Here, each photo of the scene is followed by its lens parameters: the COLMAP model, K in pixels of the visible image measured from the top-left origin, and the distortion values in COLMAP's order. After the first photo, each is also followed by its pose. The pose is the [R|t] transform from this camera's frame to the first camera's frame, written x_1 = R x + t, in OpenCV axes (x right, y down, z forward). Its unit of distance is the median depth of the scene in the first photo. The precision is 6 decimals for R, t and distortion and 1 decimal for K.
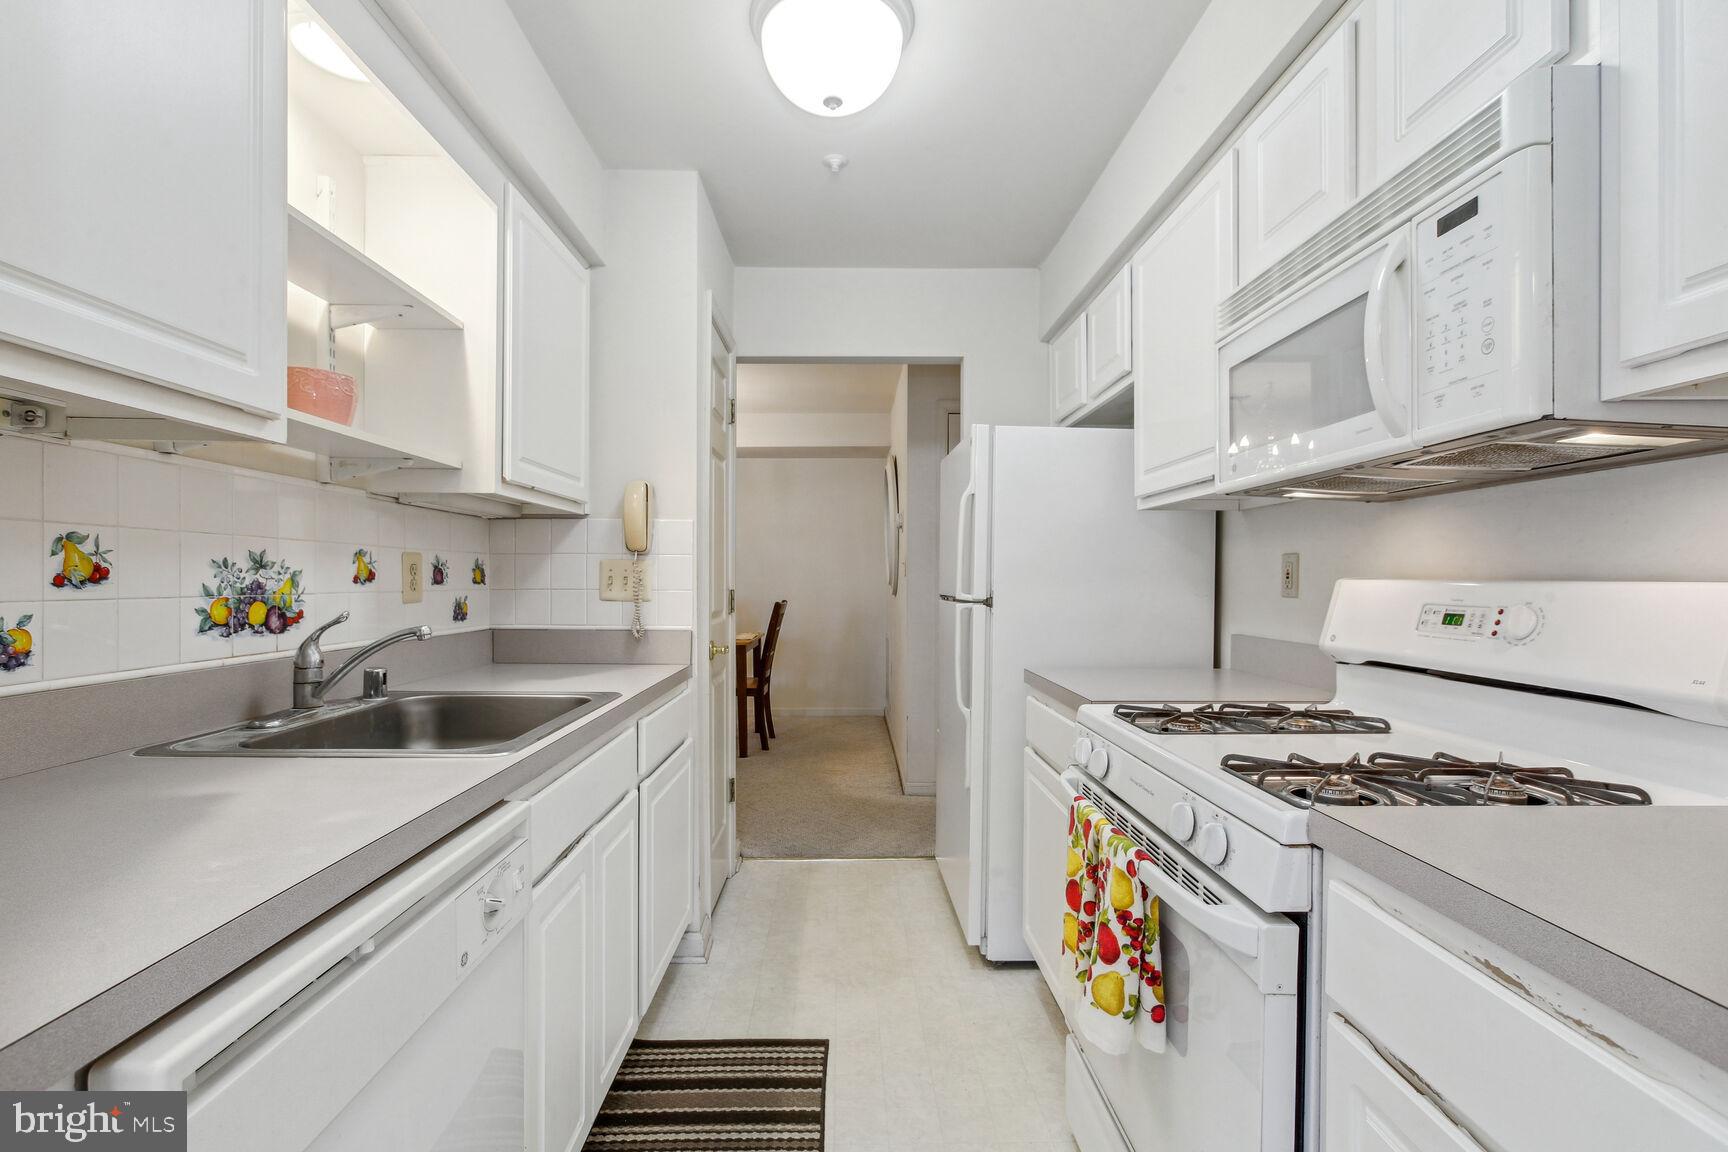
lens RADIAL K [[786.0, 0, 863.2], [0, 786.0, 578.0], [0, 0, 1]] dist [-0.004250, 0.000771]
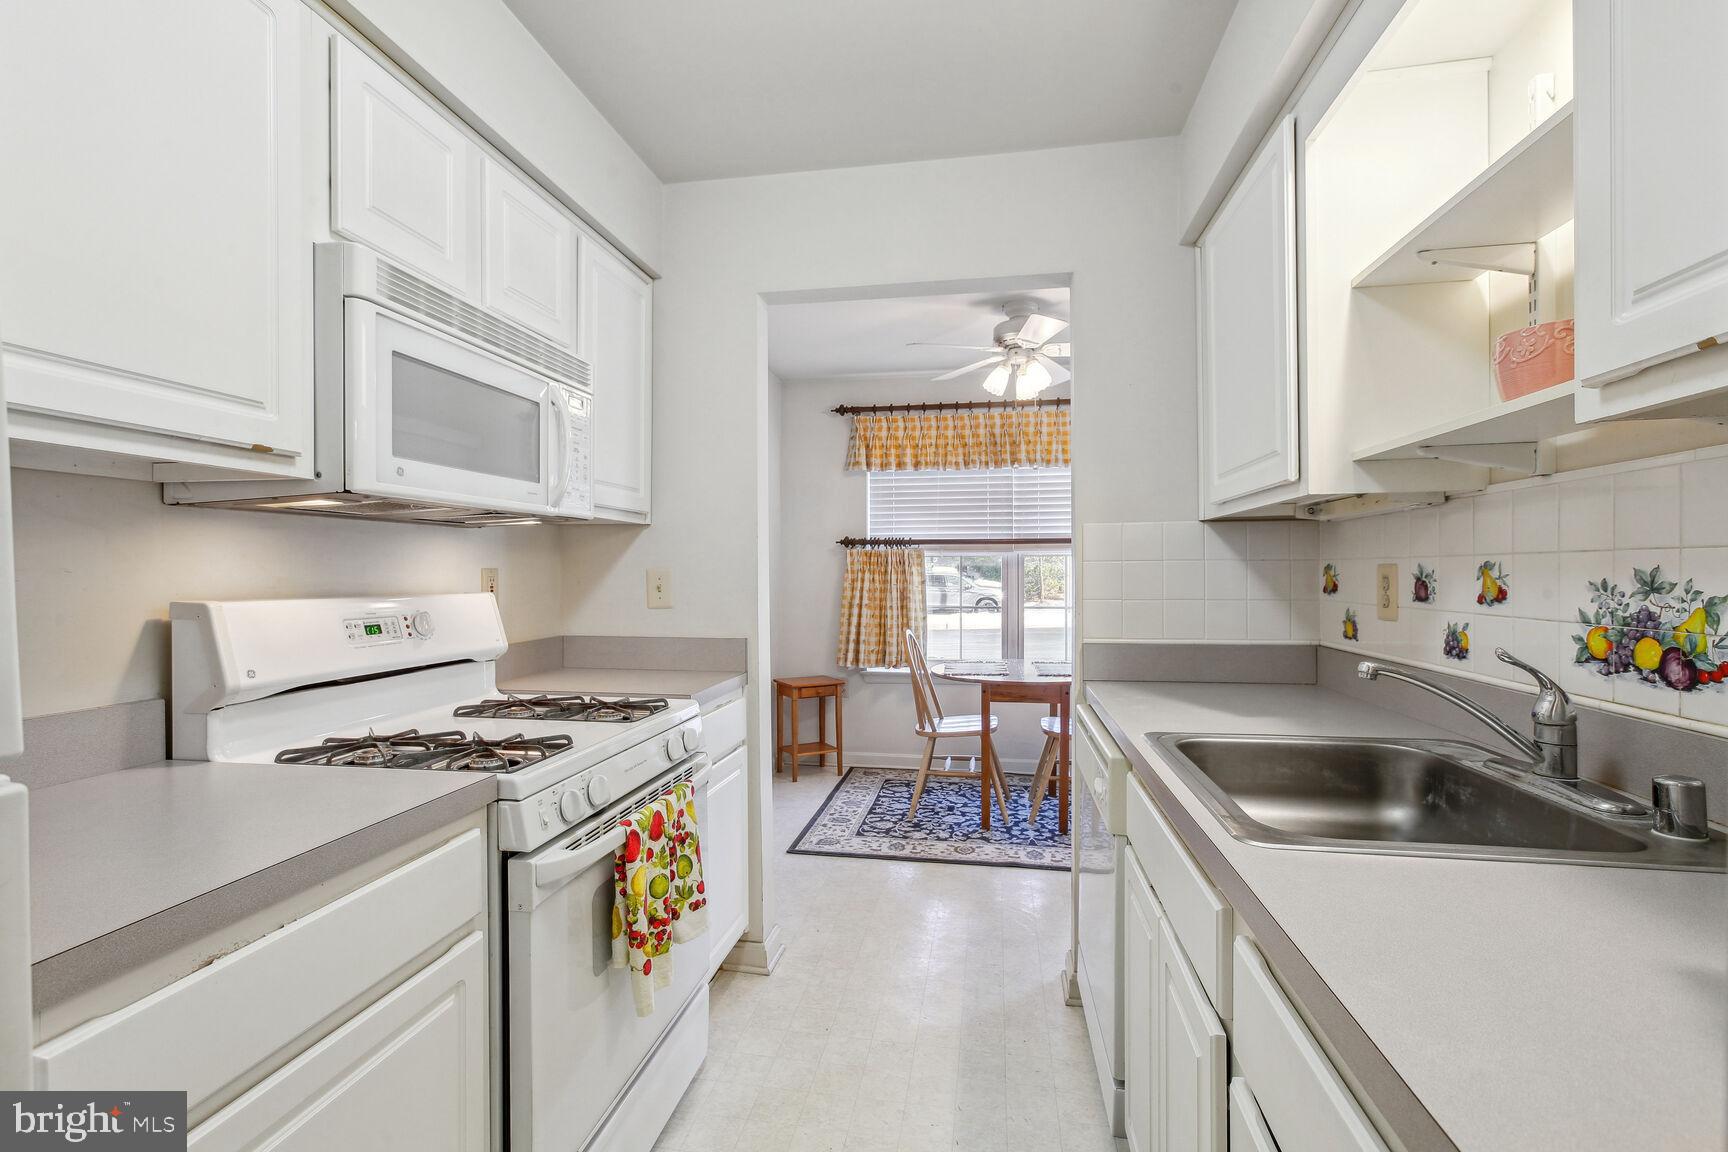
lens RADIAL K [[786.0, 0, 860.4], [0, 786.0, 574.7], [0, 0, 1]] dist [-0.004250, 0.000771]
pose [[-0.981701, 0.000258, 0.190427, -0.198304], [0.000595, 0.999998, 0.001708, -0.030975], [-0.190426, 0.001790, -0.981700, 1.902618]]
